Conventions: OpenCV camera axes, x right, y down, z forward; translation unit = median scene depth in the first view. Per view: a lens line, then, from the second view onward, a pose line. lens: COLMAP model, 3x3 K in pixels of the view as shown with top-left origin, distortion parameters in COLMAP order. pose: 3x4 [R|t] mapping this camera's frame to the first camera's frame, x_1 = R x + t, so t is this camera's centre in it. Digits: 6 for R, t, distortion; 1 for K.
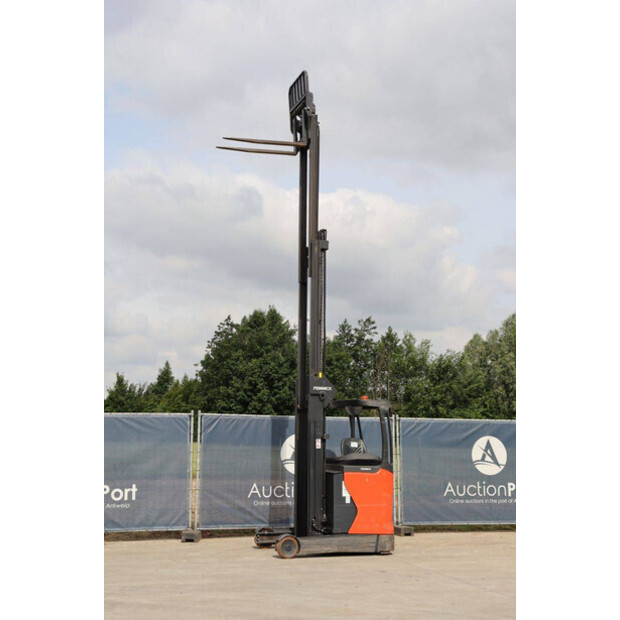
lens RADIAL K [[1067.2, 0, 331.5], [0, 1067.2, 309.5], [0, 0, 1]] dist [0.192666, 0.000000]
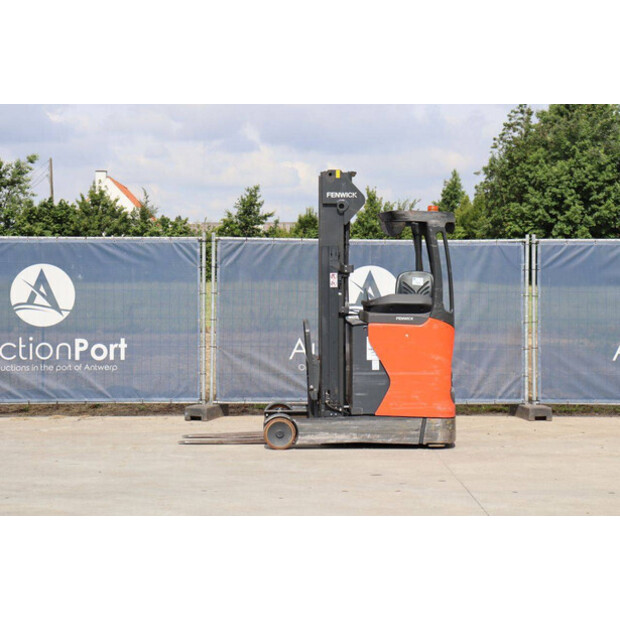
lens RADIAL K [[1451.5, 0, 311.6], [0, 1451.5, 314.1], [0, 0, 1]] dist [0.472282, 0.000000]
pose [[0.947296, 0.000807, -0.320359, 0.234611], [0.044998, 0.989748, 0.135553, 0.023483], [0.317184, -0.142824, 0.937547, 0.151514]]
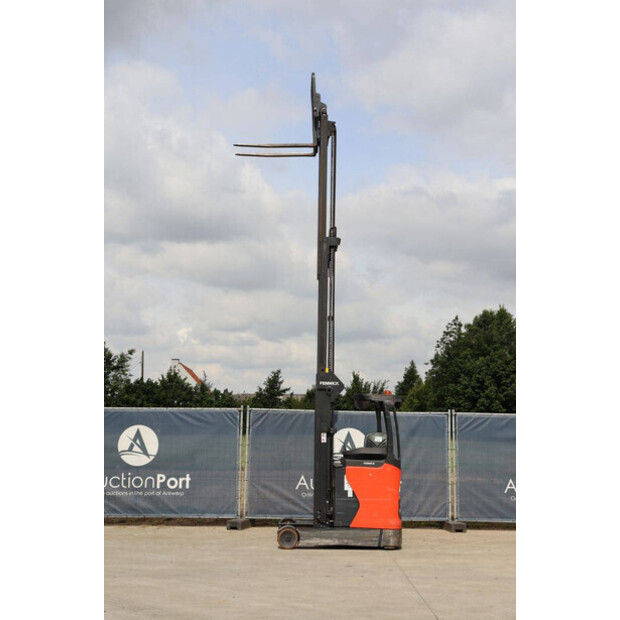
lens RADIAL K [[1006.1, 0, 317.9], [0, 1006.1, 307.8], [0, 0, 1]] dist [0.148853, 0.000000]
pose [[0.947466, -0.034921, -0.317945, 0.265154], [0.033379, 0.999390, -0.010298, 0.010787], [0.318110, -0.000855, 0.948053, 0.082491]]
